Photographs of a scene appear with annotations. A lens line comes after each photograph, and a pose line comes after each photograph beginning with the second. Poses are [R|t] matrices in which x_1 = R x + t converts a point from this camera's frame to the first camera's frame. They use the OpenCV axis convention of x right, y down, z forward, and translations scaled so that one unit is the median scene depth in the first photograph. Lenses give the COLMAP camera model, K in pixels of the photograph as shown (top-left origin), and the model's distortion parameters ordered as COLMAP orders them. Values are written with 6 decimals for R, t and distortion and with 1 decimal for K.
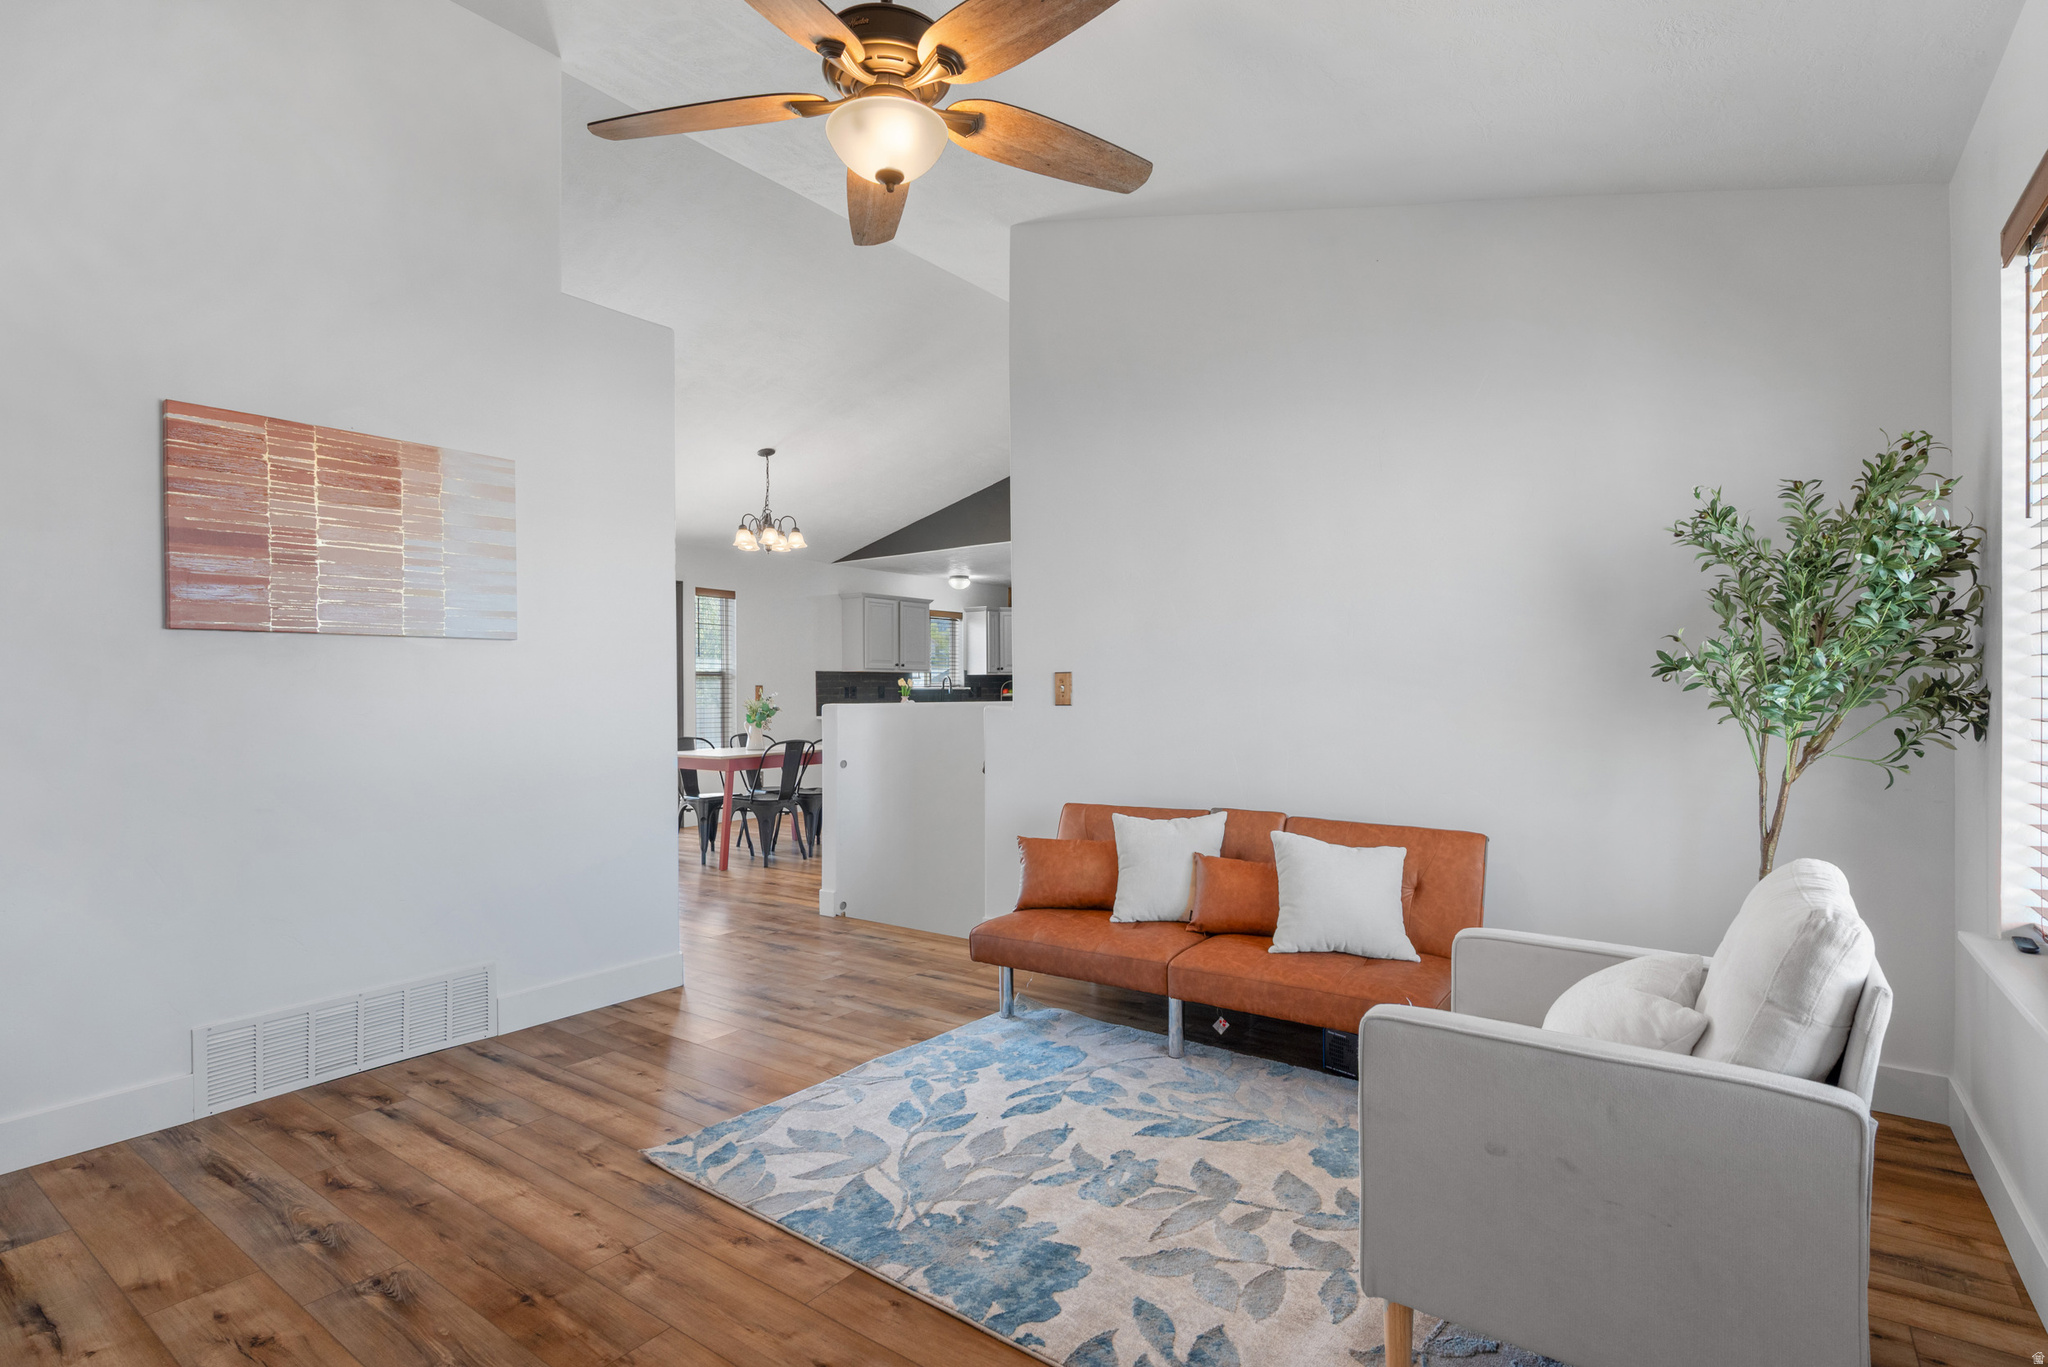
lens RADIAL K [[1006.3, 0, 1053.1], [0, 1006.3, 694.3], [0, 0, 1]] dist [0.000518, -0.001402]
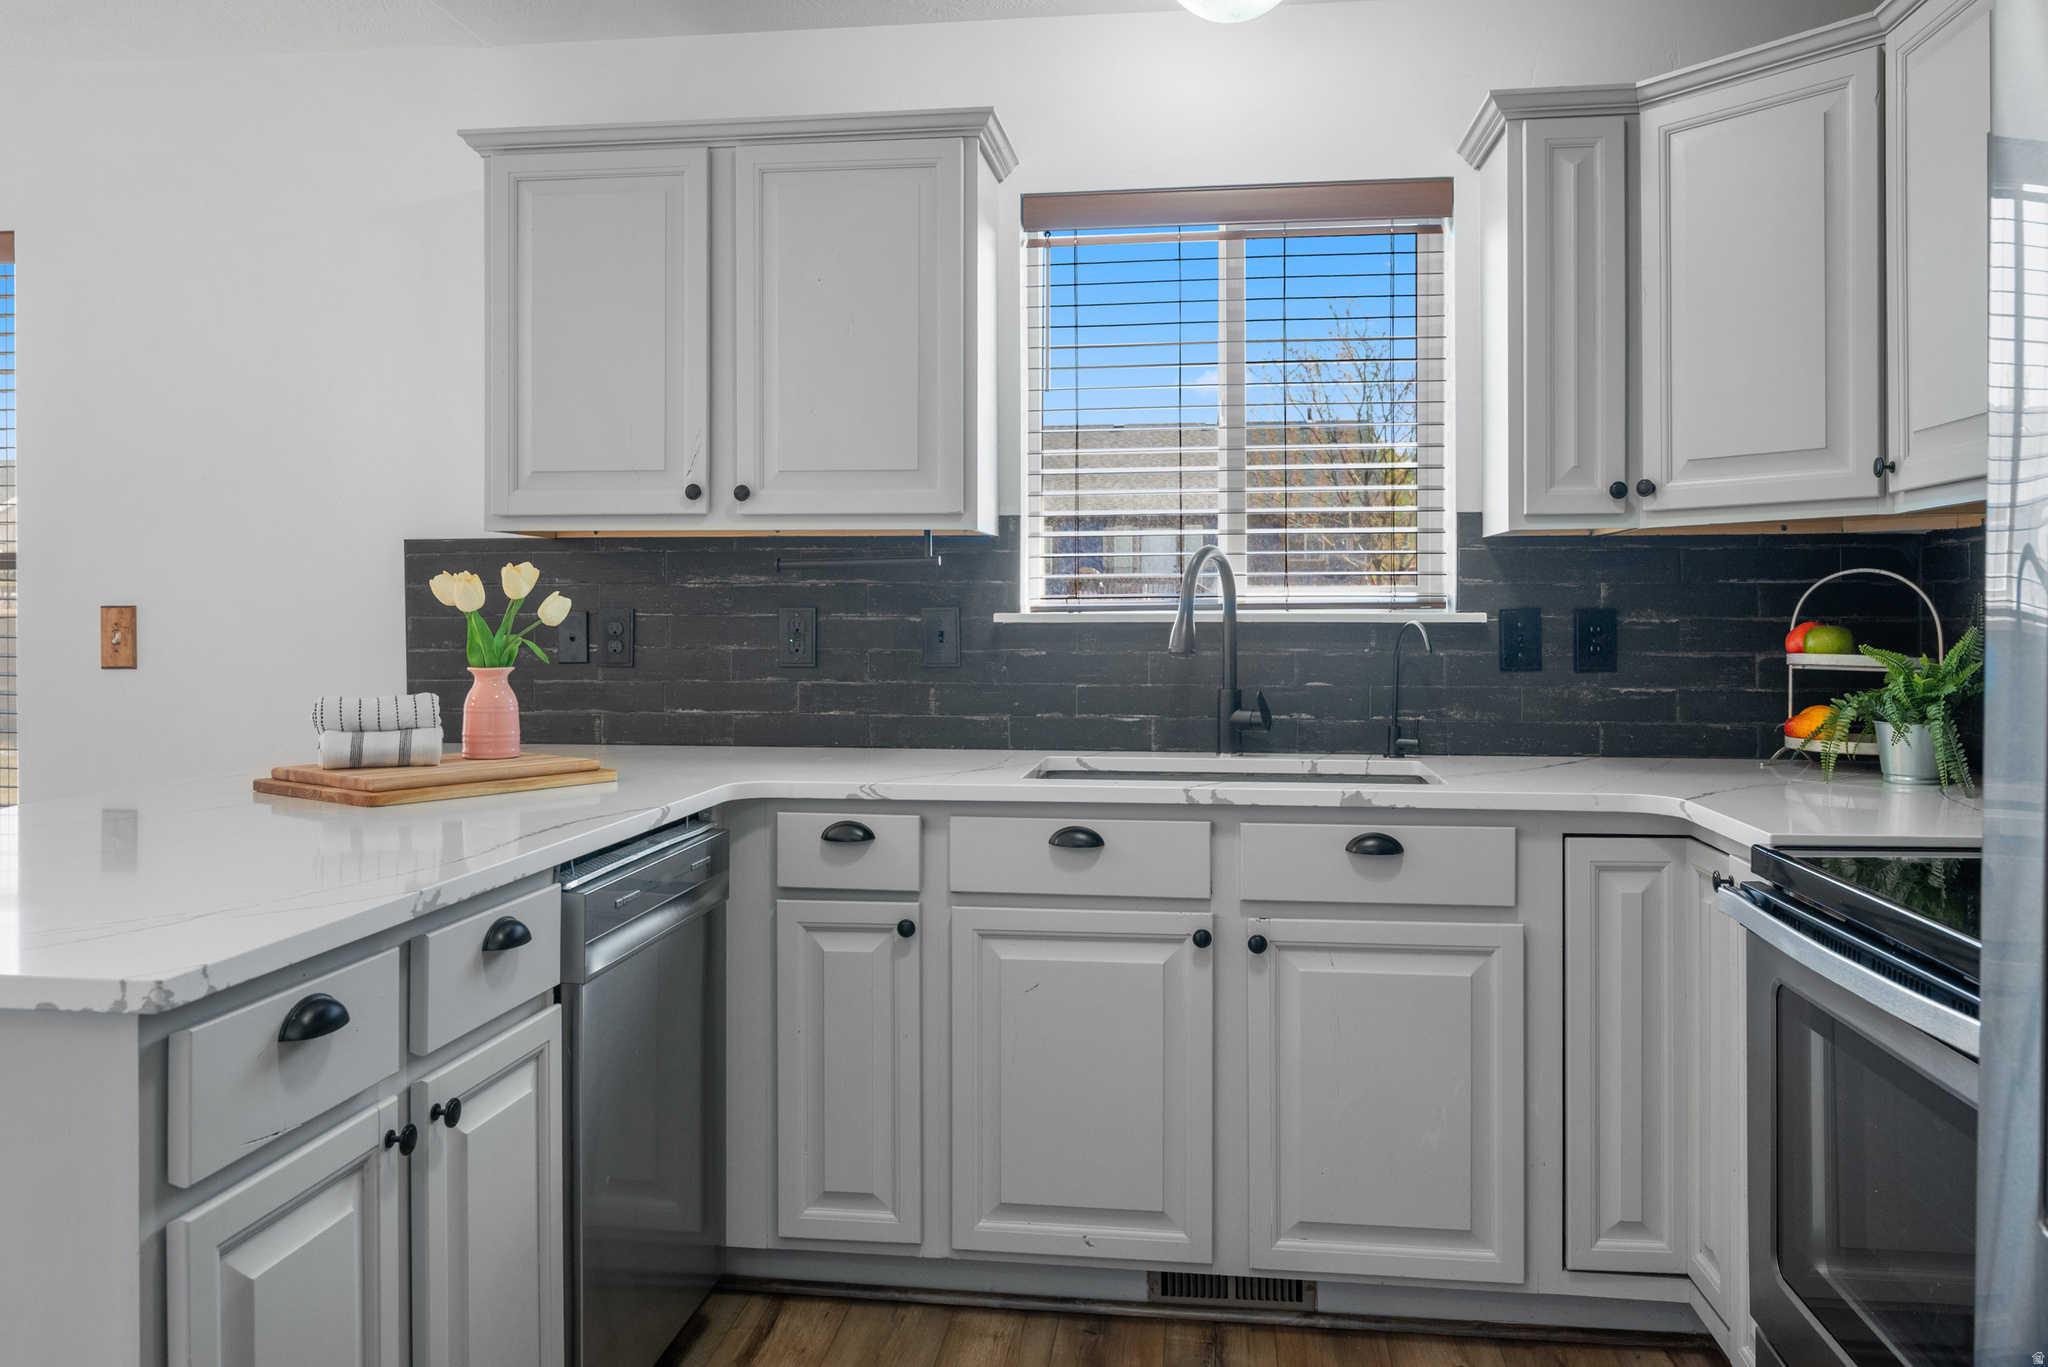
lens RADIAL K [[1535.1, 0, 1023.0], [0, 1535.1, 632.2], [0, 0, 1]] dist [-0.006026, 0.001530]
pose [[0.473776, 0.015857, -0.880503, 0.117987], [-0.001579, 0.999852, 0.017157, -0.008960], [0.880644, -0.006739, 0.473730, 0.912895]]
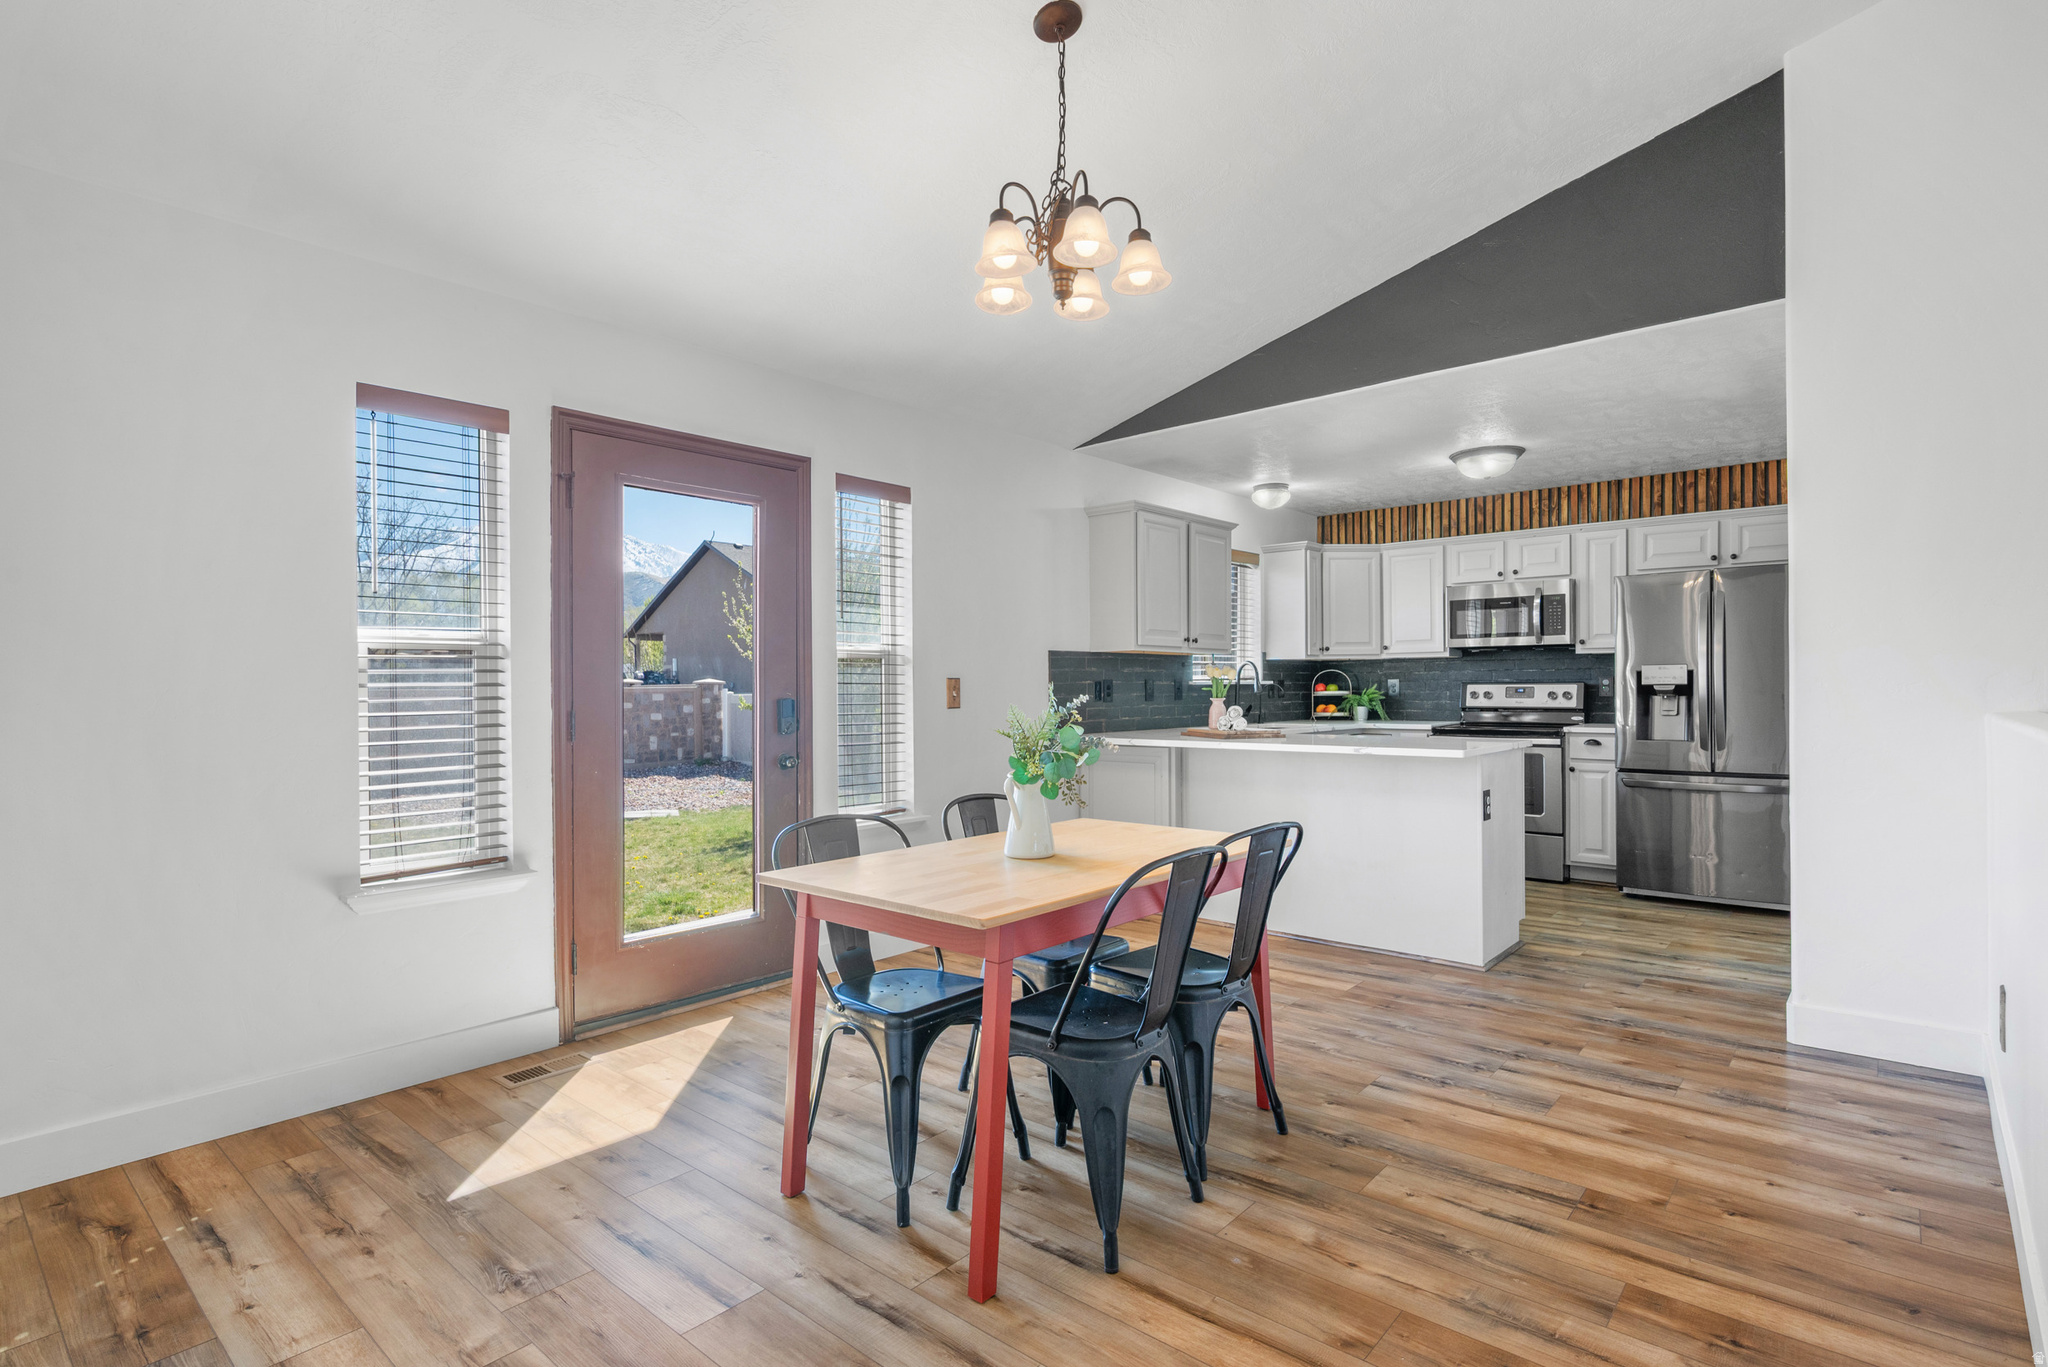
lens RADIAL K [[1006.3, 0, 1035.2], [0, 1006.3, 695.4], [0, 0, 1]] dist [0.000518, -0.001402]
pose [[0.995343, 0.000094, -0.096397, -0.183322], [0.000920, 0.999945, 0.010479, -0.005439], [0.096393, -0.010519, 0.995288, 0.455121]]
